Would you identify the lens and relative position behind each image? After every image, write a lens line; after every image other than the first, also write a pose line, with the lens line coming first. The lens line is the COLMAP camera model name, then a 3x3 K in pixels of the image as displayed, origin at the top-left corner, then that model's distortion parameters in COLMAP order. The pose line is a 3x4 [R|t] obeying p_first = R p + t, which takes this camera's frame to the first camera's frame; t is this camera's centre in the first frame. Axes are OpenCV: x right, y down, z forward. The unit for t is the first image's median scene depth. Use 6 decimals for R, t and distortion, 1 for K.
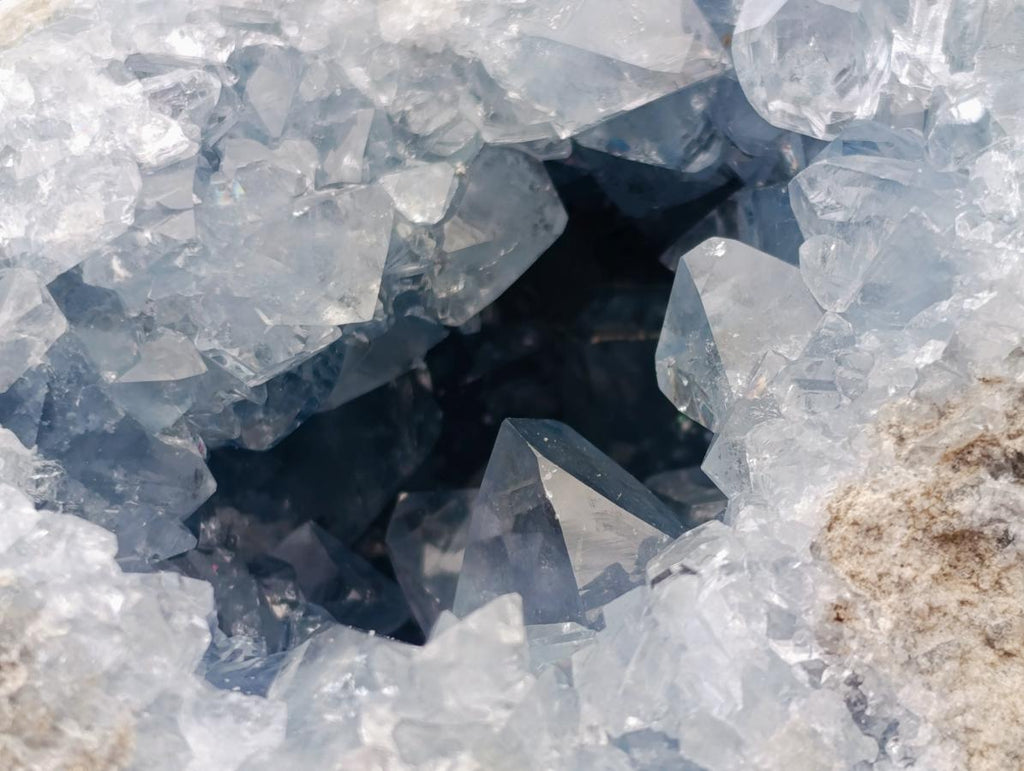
lens RADIAL K [[3234.3, 0, 513.6], [0, 3234.3, 285.2], [0, 0, 1]] dist [0.278017, -1.414621]
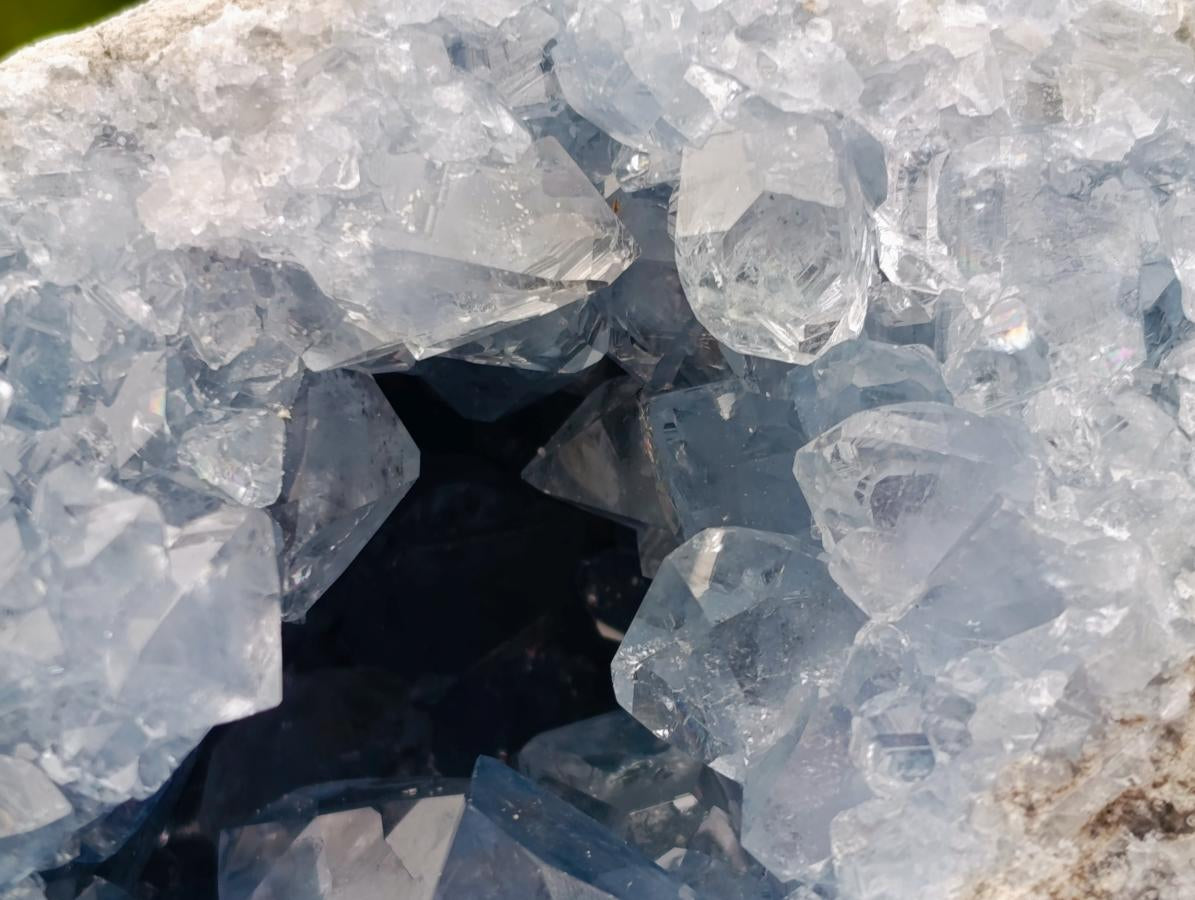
lens RADIAL K [[3774.3, 0, 599.3], [0, 3774.3, 333.0], [0, 0, 1]] dist [0.278017, -1.414621]
pose [[0.943789, -0.122545, 0.306995, -0.247255], [0.070211, 0.981867, 0.176087, -0.234874], [-0.323006, -0.144634, 0.935280, 0.190272]]
